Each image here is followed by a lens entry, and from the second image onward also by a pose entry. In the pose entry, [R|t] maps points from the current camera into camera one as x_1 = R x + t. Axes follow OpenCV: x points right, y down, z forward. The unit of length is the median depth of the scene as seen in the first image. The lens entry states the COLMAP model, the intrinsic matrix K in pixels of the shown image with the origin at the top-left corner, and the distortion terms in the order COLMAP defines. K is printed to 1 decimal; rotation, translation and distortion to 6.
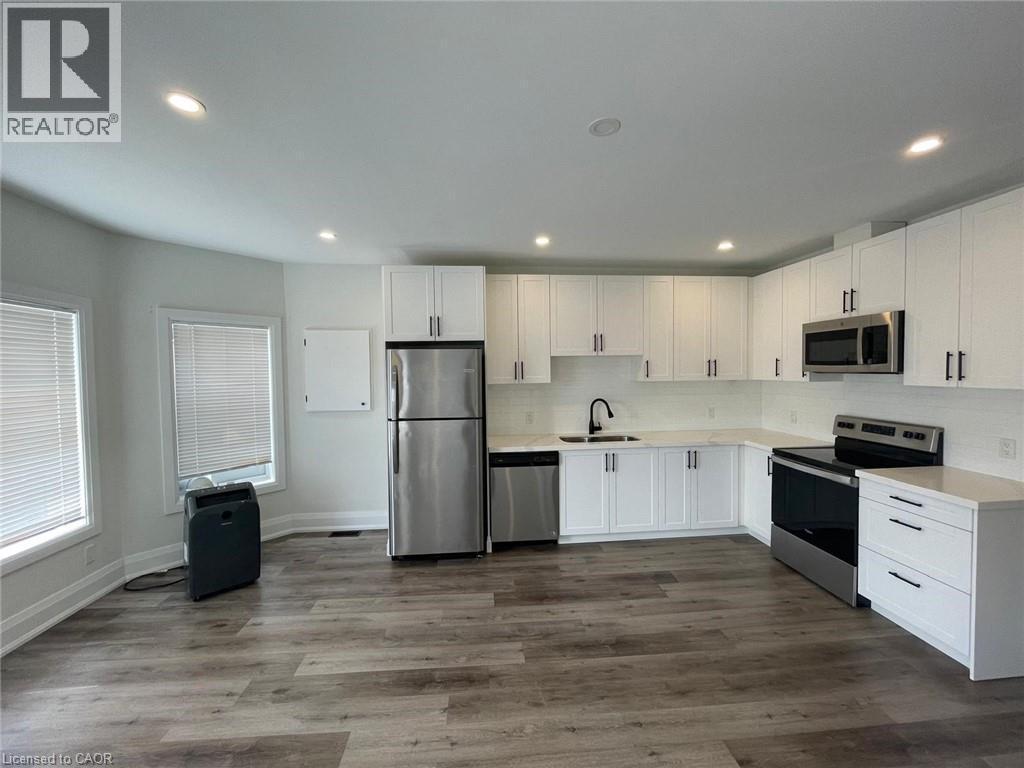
lens RADIAL K [[421.3, 0, 517.6], [0, 421.3, 379.9], [0, 0, 1]] dist [-0.003342, -0.000302]
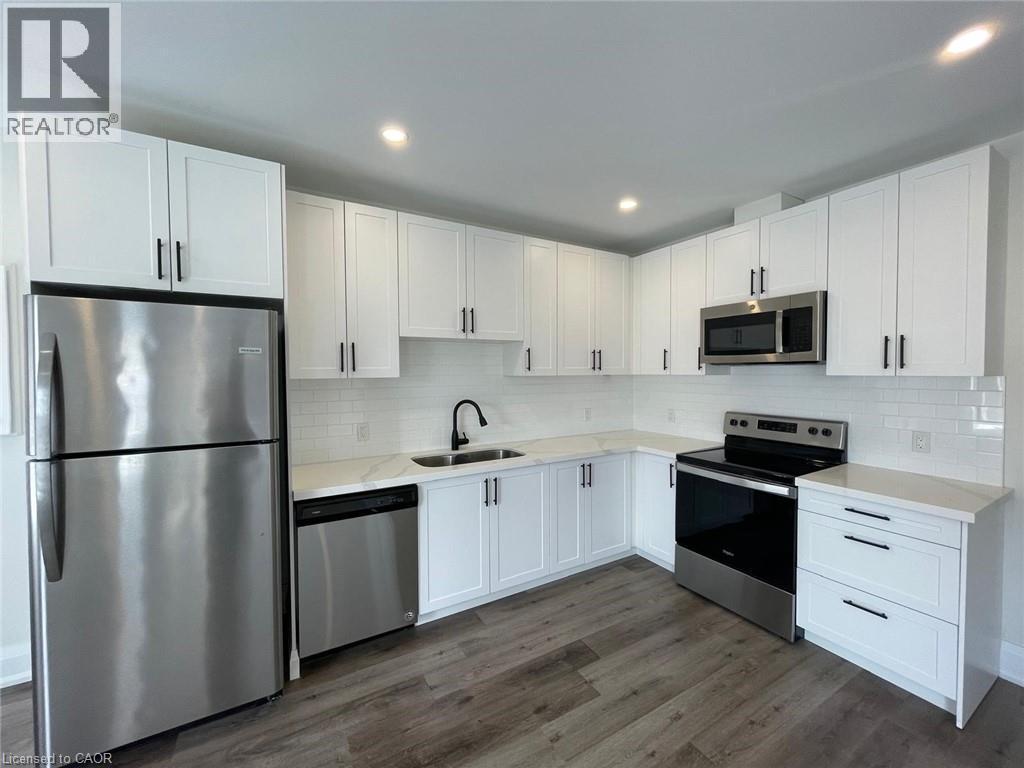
lens RADIAL K [[421.3, 0, 517.6], [0, 421.3, 379.9], [0, 0, 1]] dist [-0.003342, -0.000302]
pose [[0.909230, -0.002790, 0.416285, -0.029435], [0.006029, 0.999961, -0.006467, 0.018062], [-0.416251, 0.008390, 0.909211, 0.367812]]
